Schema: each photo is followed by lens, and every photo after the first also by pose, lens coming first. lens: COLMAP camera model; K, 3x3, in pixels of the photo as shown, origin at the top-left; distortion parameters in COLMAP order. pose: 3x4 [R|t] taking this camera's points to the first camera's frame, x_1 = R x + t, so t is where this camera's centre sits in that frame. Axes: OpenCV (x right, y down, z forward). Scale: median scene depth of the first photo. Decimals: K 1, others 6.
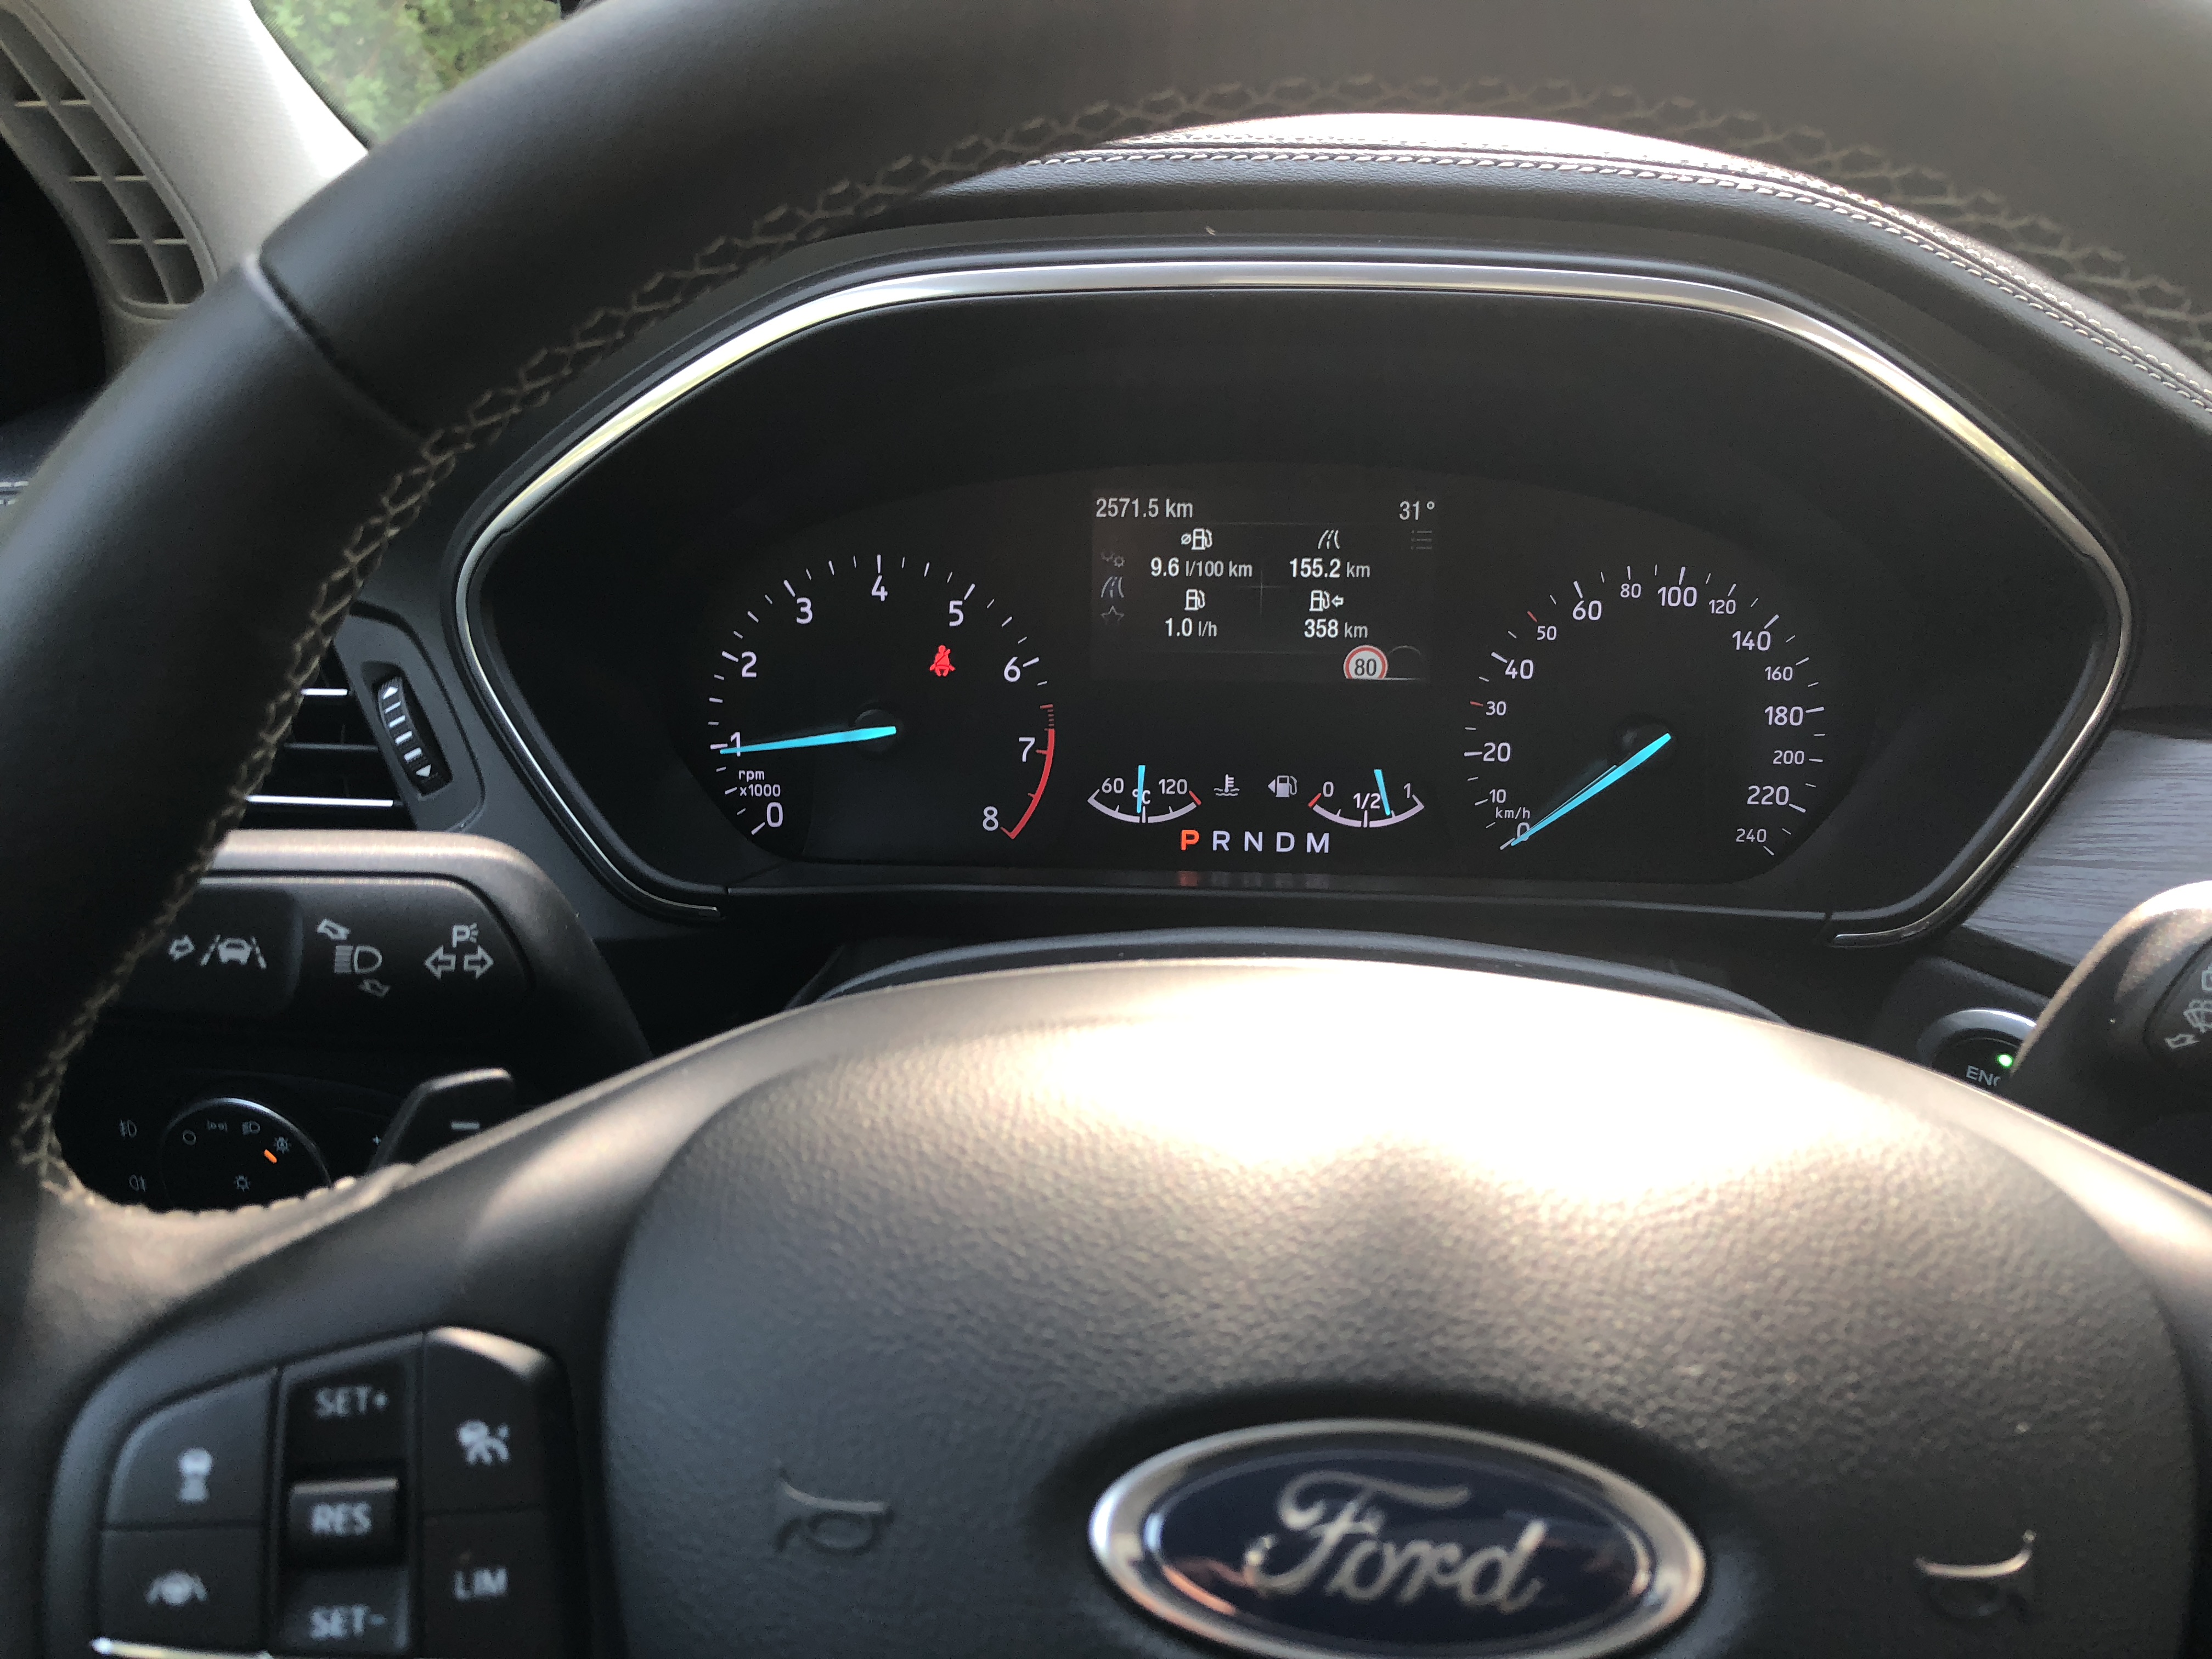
lens RADIAL K [[1817.2, 0, 1106.0], [0, 1817.2, 829.5], [0, 0, 1]] dist [0.126241, -0.138618]
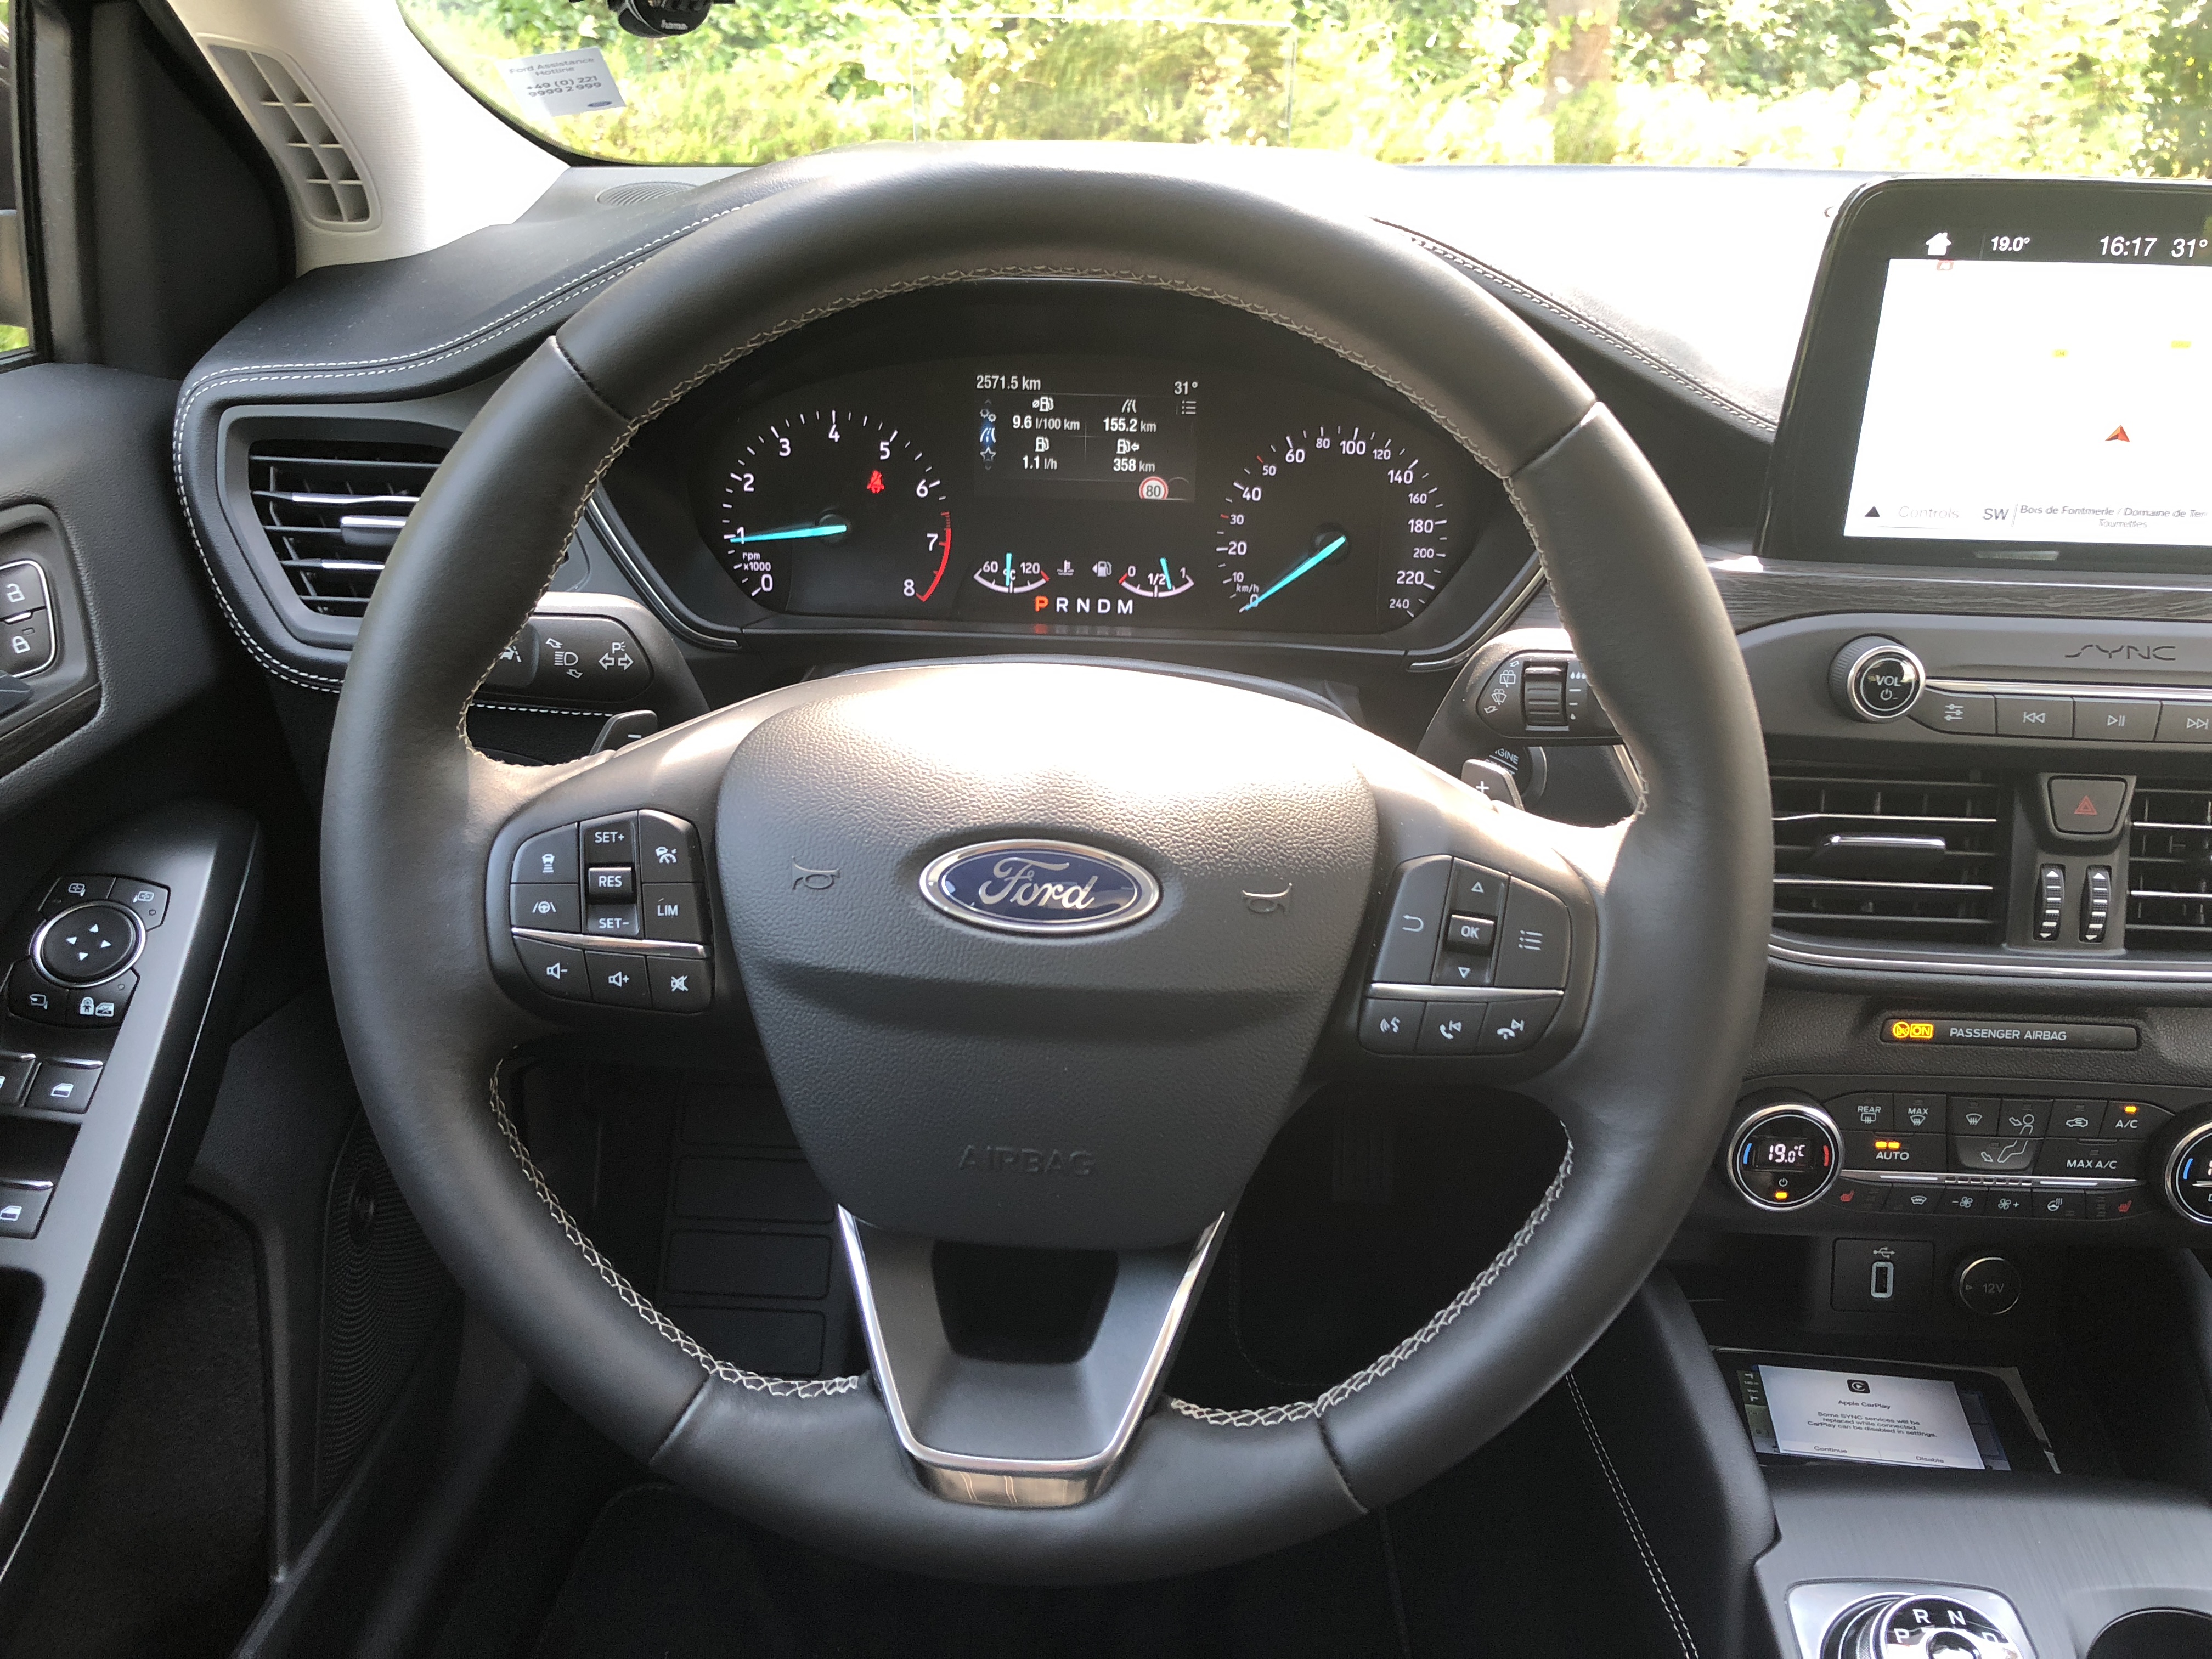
lens RADIAL K [[1817.2, 0, 1106.0], [0, 1817.2, 829.5], [0, 0, 1]] dist [0.126241, -0.138618]
pose [[0.999798, 0.009173, 0.017901, 0.077881], [-0.011411, 0.991552, 0.129204, -0.004578], [-0.016564, -0.129383, 0.991456, -0.558865]]
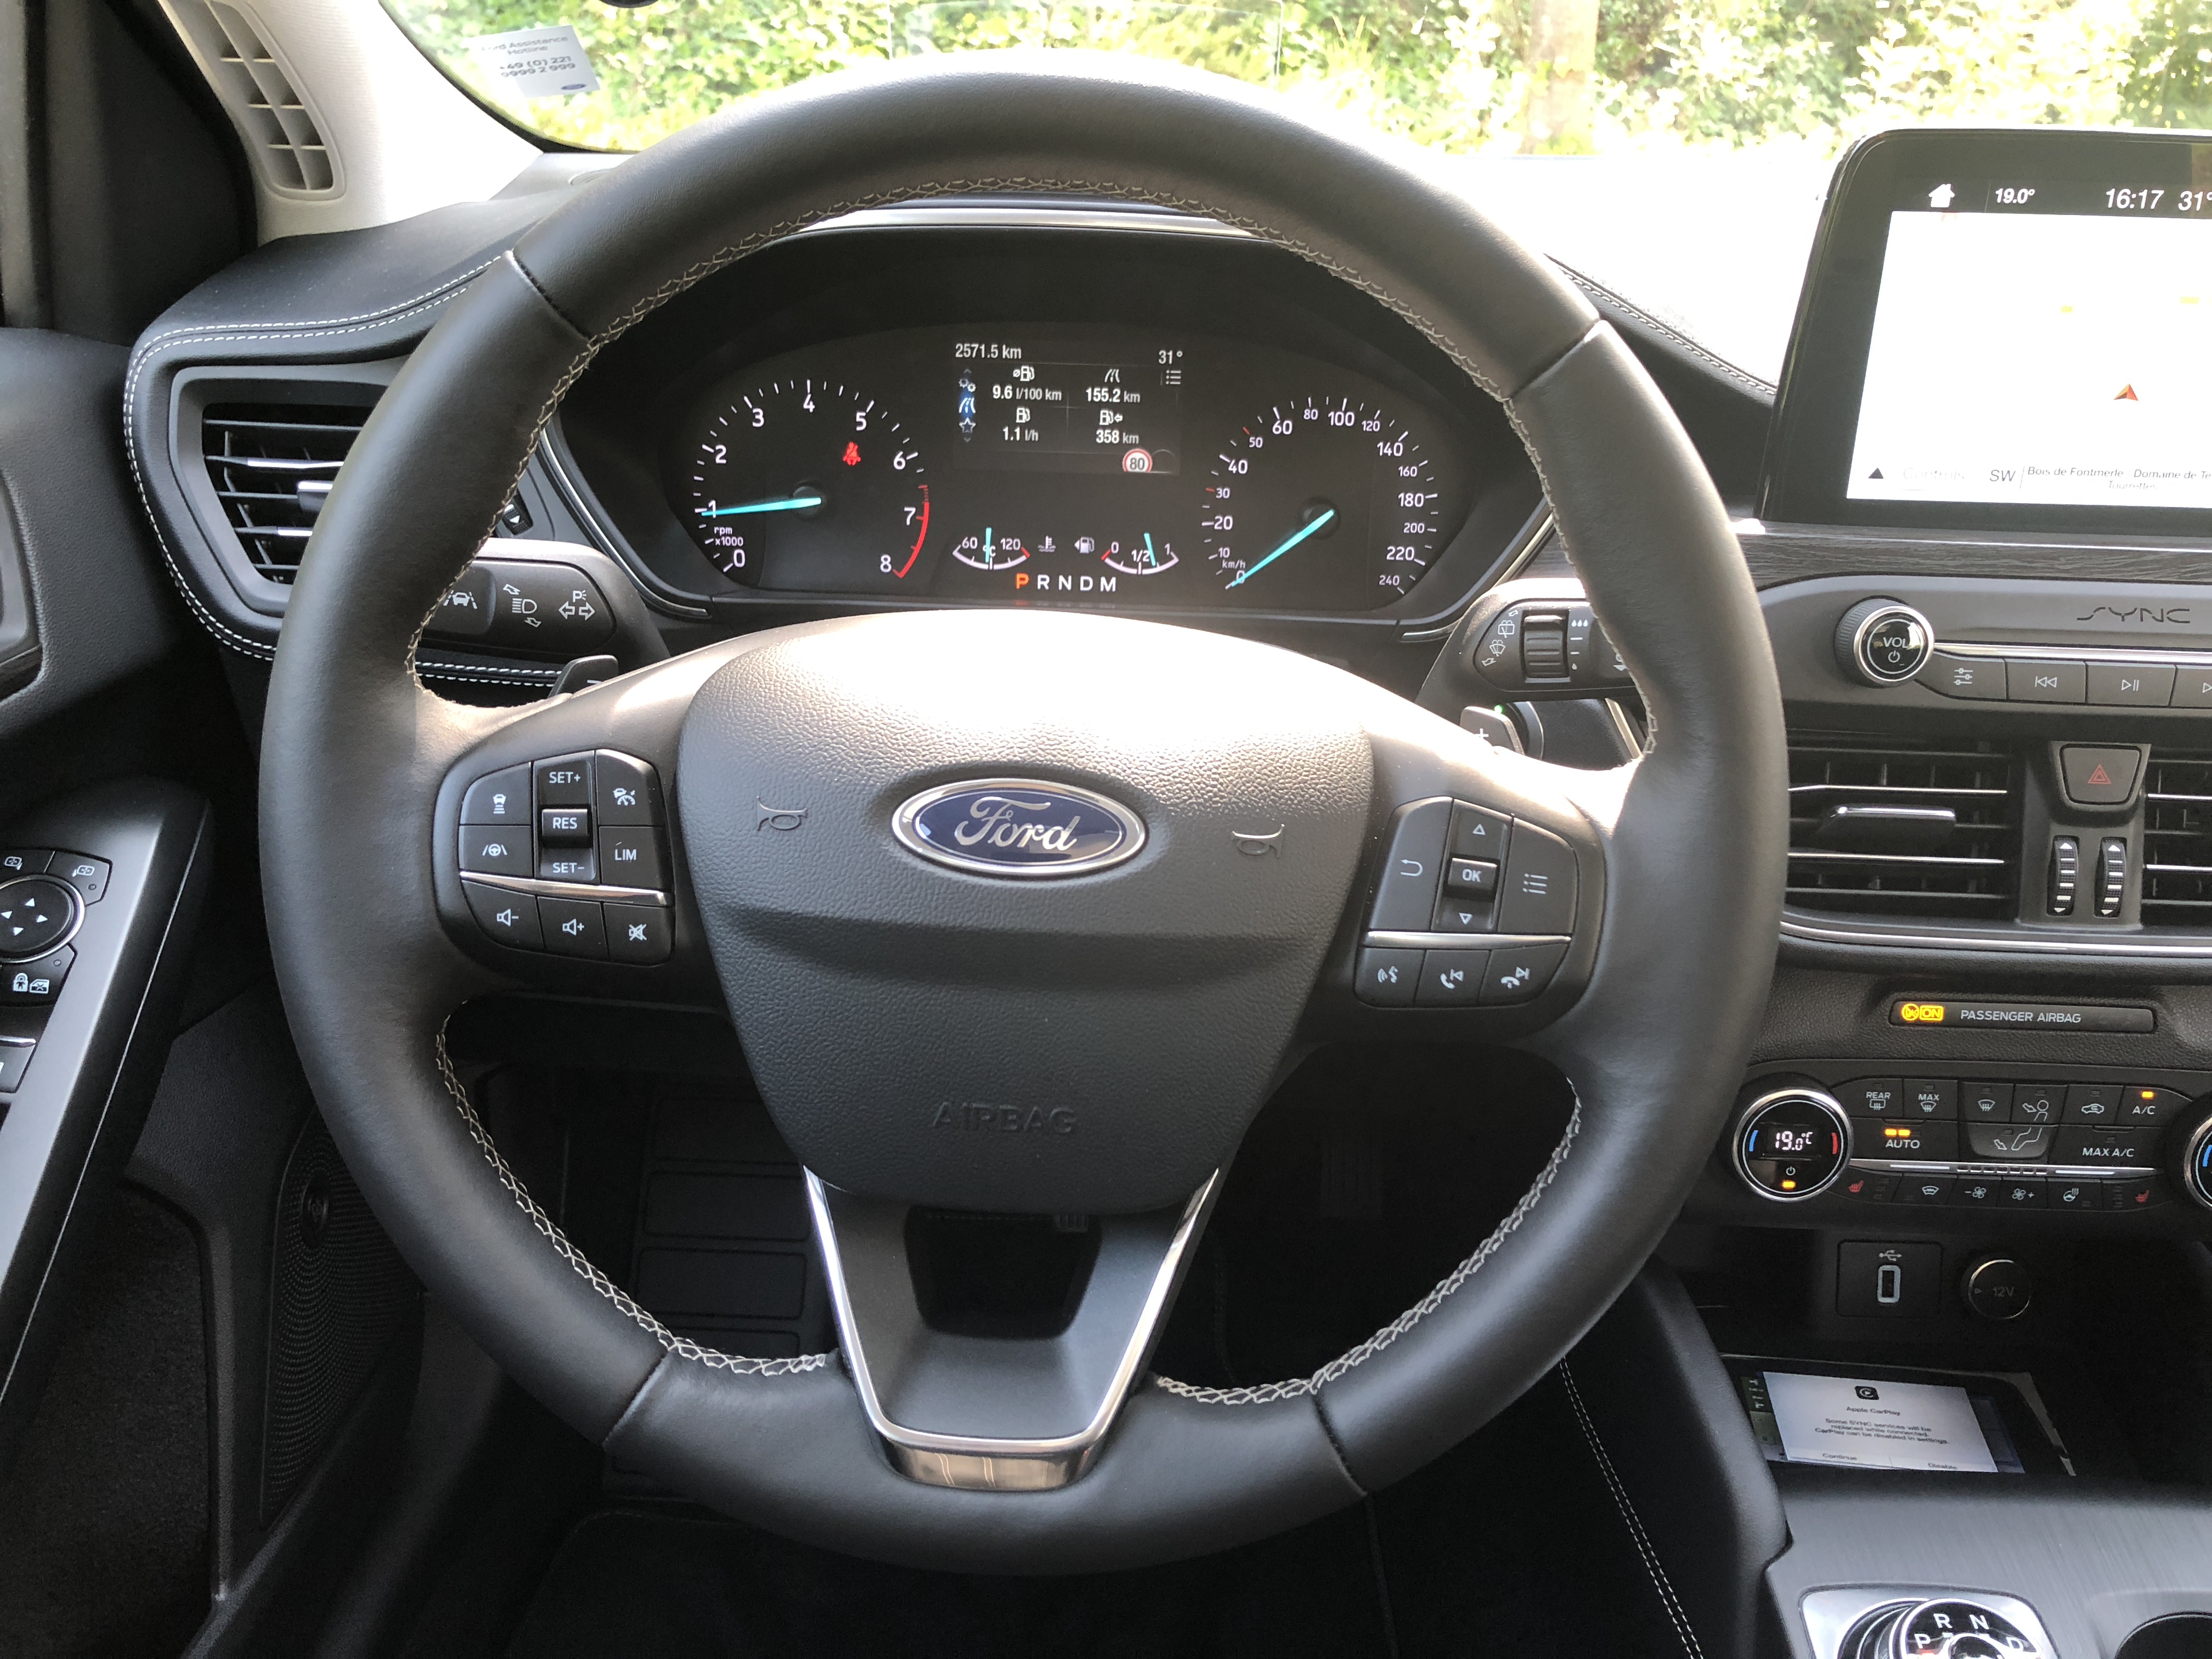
lens RADIAL K [[1816.7, 0, 1103.5], [0, 1816.7, 821.5], [0, 0, 1]] dist [0.123972, -0.135588]
pose [[0.999603, 0.009827, 0.026401, 0.078558], [-0.012384, 0.995061, 0.098492, 0.056110], [-0.025303, -0.098780, 0.994788, -0.517342]]
